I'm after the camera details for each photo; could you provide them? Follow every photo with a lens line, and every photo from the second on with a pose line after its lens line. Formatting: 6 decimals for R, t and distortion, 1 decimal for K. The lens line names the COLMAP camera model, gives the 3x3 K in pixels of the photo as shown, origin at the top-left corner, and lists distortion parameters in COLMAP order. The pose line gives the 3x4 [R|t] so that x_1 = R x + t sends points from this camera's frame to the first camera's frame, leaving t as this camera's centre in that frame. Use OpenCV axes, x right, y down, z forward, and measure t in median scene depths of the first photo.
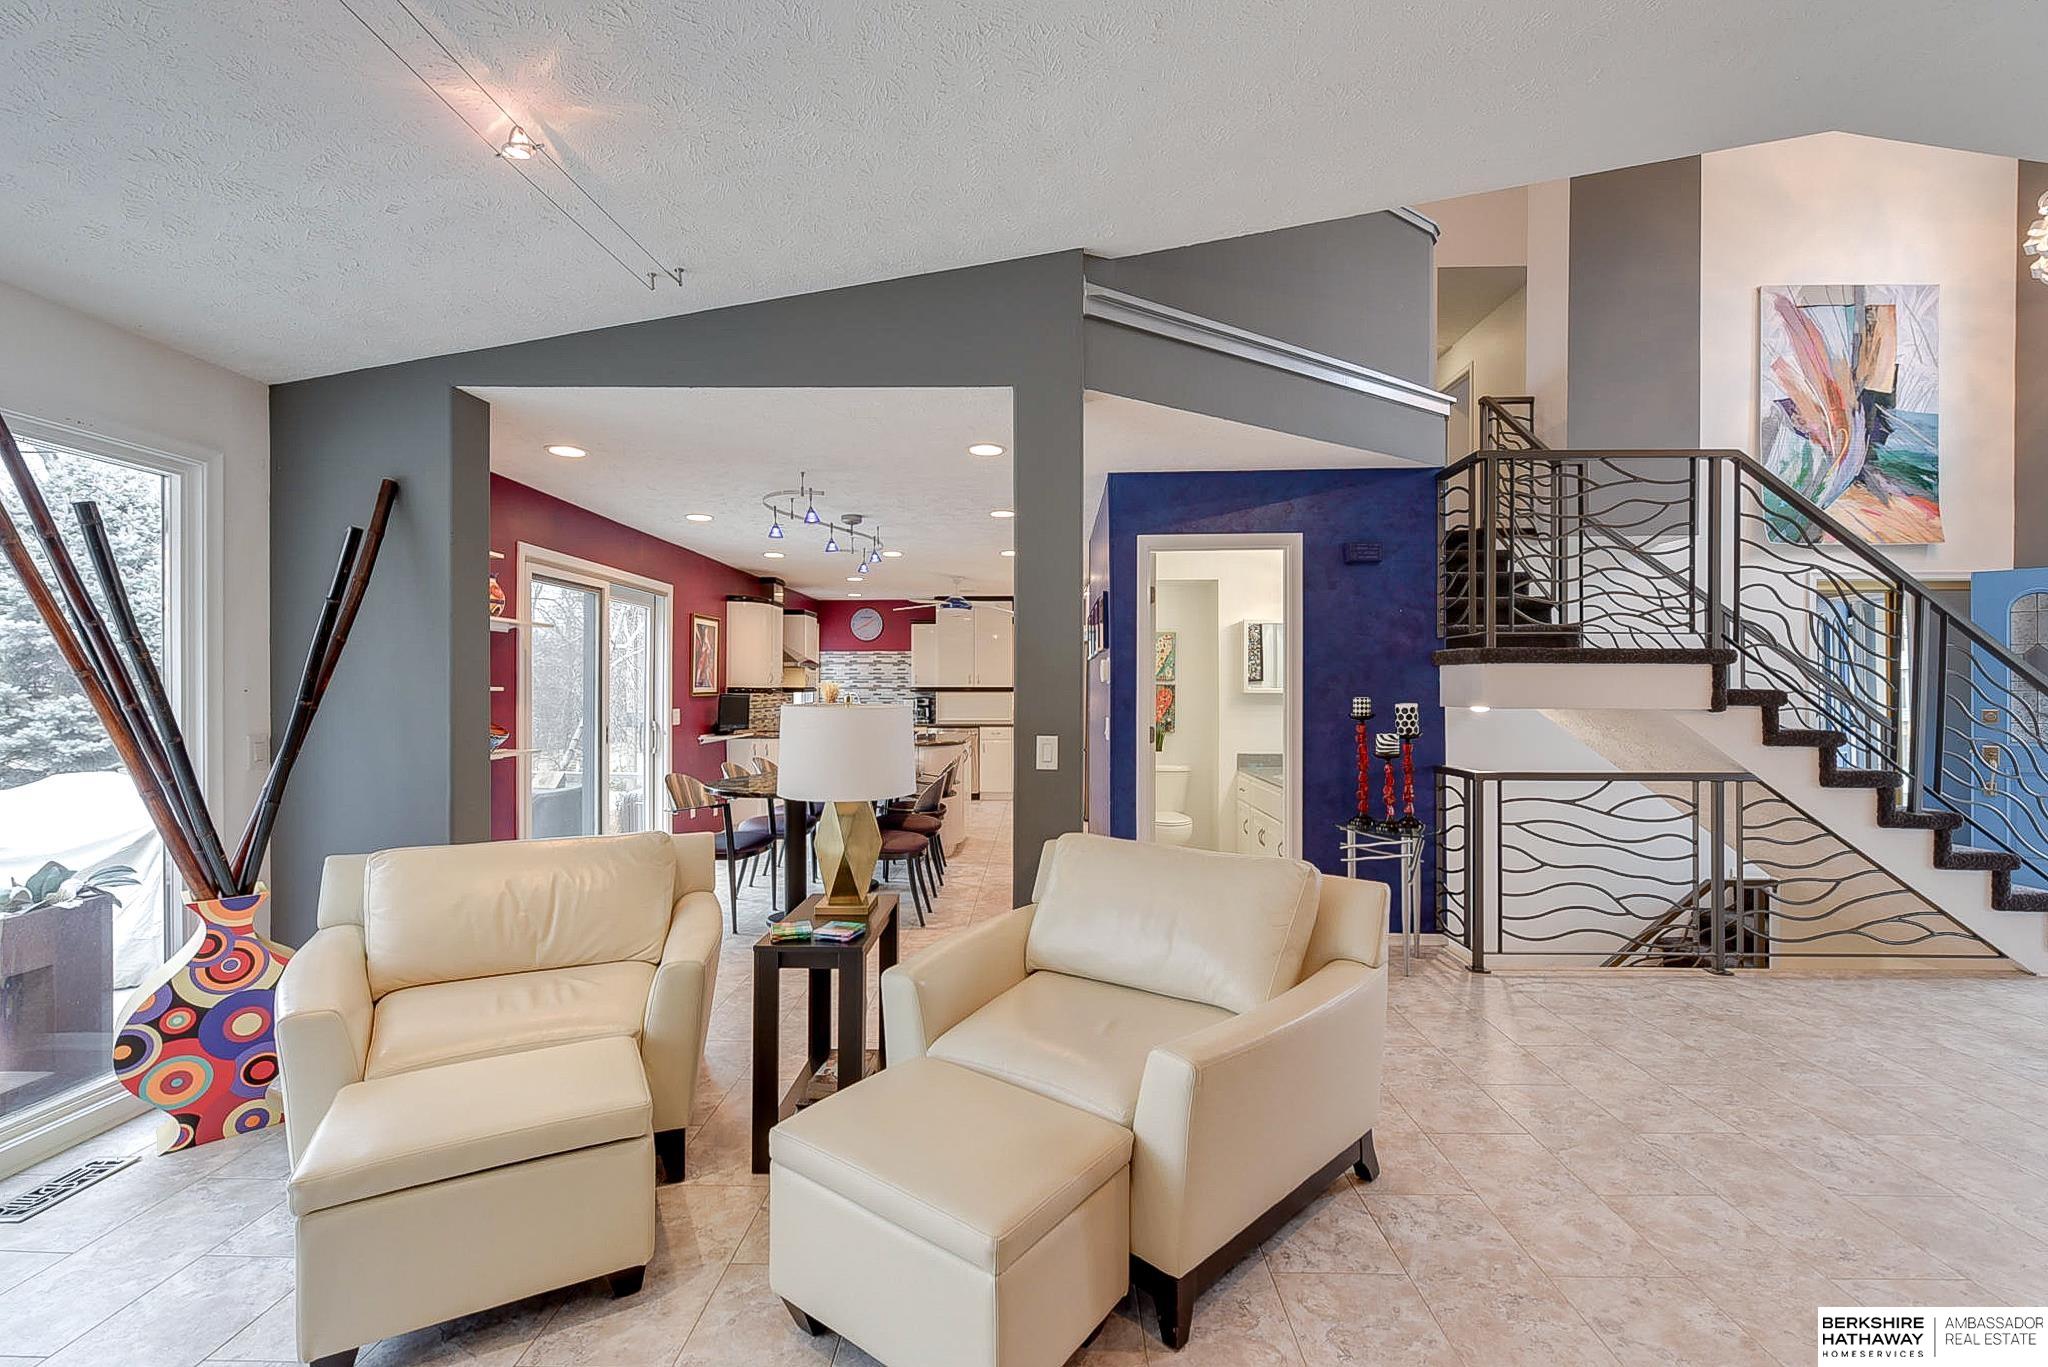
lens RADIAL K [[858.0, 0, 1039.1], [0, 858.0, 692.2], [0, 0, 1]] dist [0.005673, 0.000283]
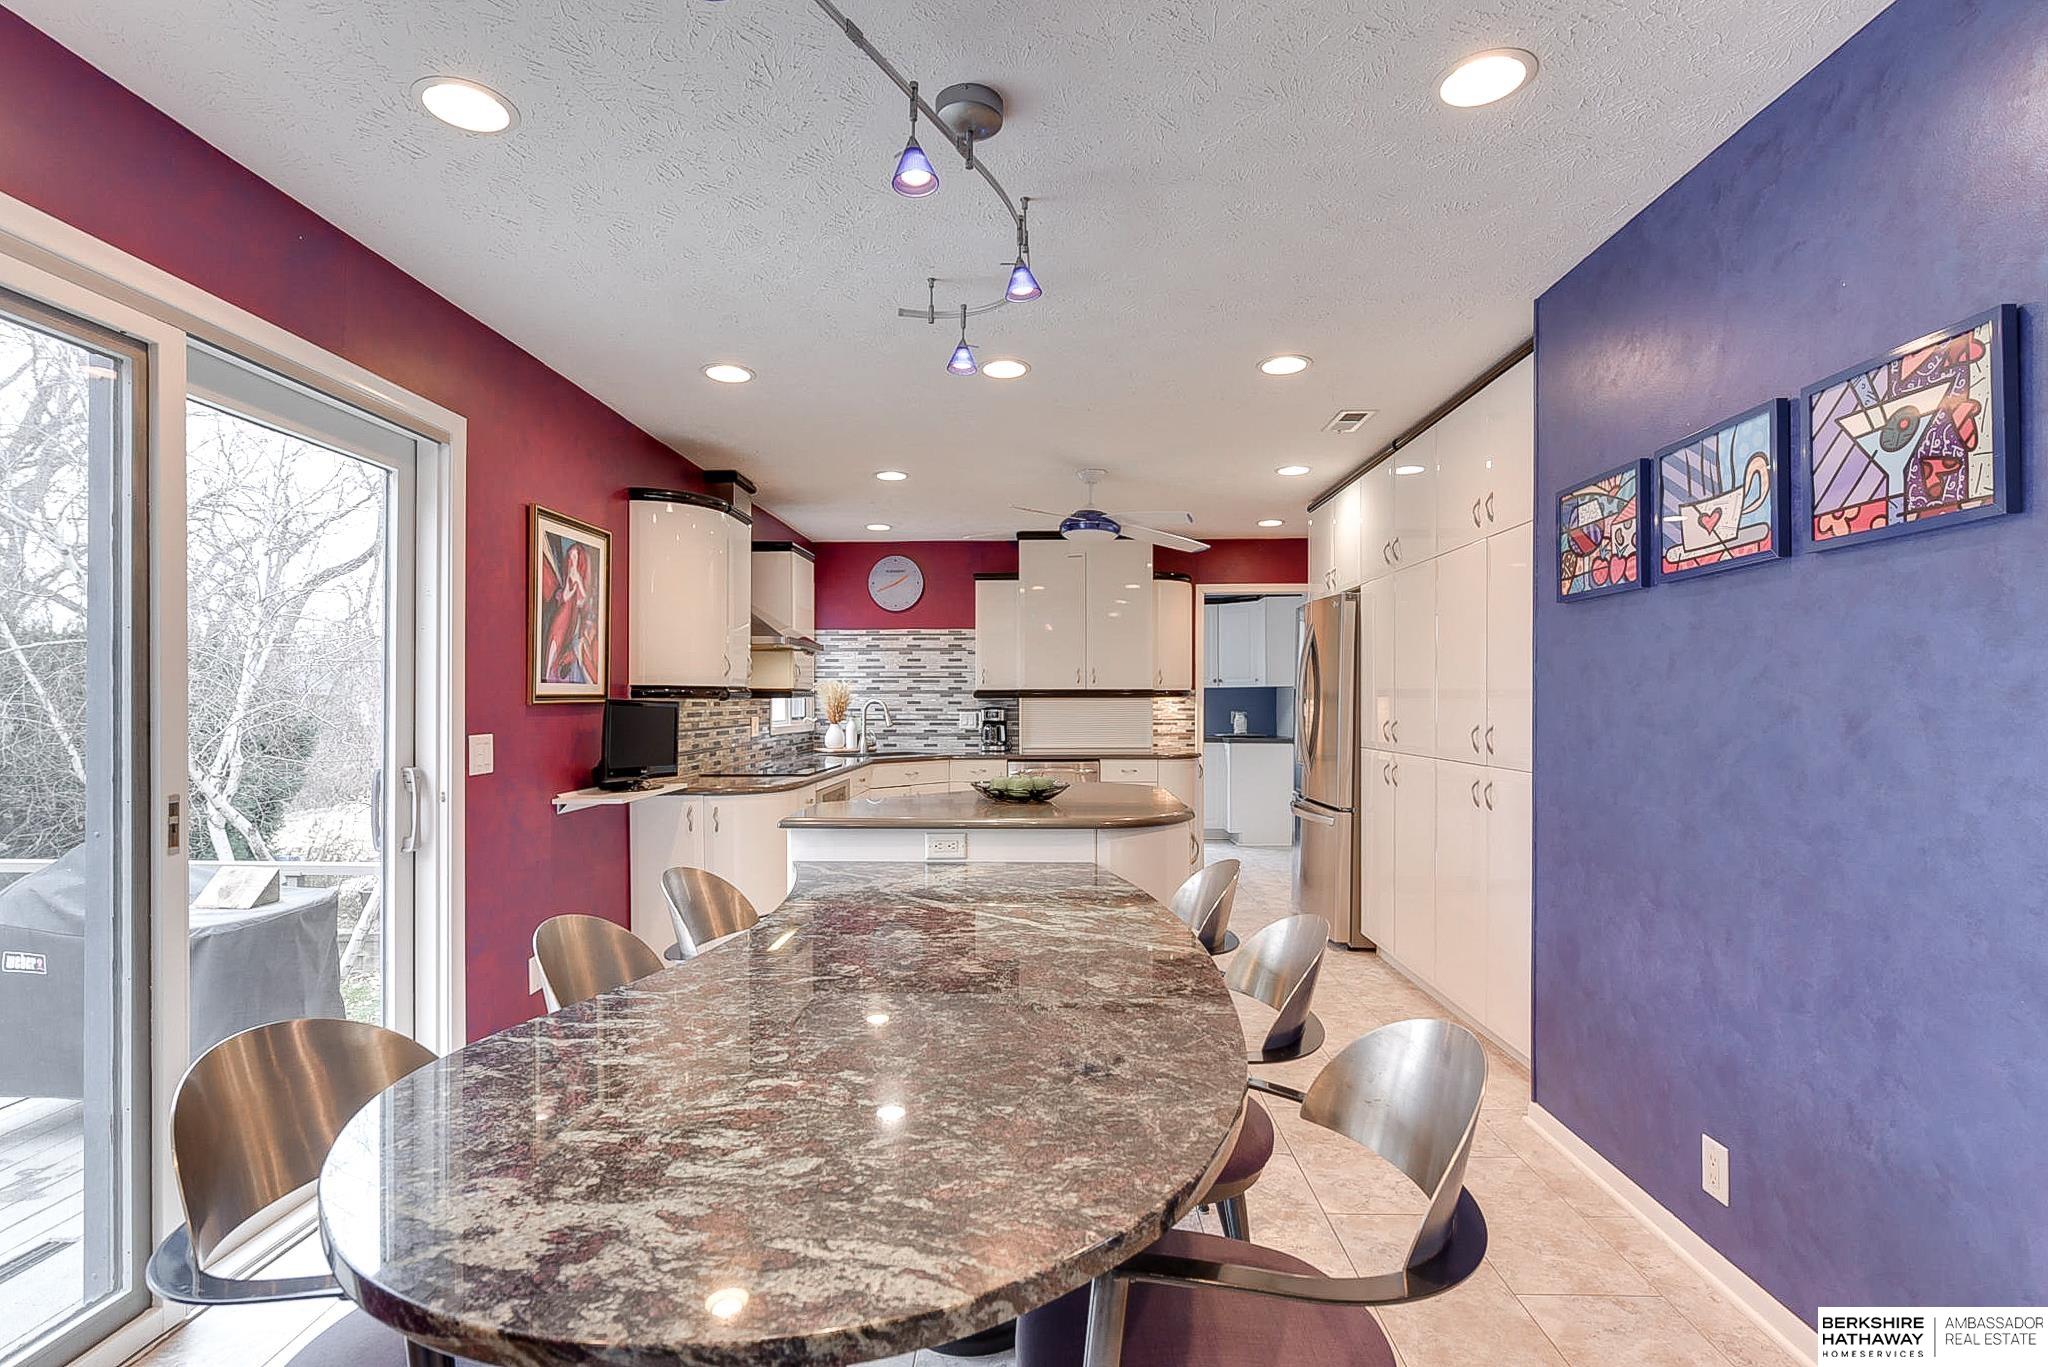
lens RADIAL K [[977.1, 0, 1050.0], [0, 977.1, 705.5], [0, 0, 1]] dist [0.007589, -0.004028]
pose [[0.999994, -0.001930, 0.002723, -0.121946], [0.001926, 0.999997, 0.001497, 0.004466], [-0.002726, -0.001492, 0.999995, 0.416470]]
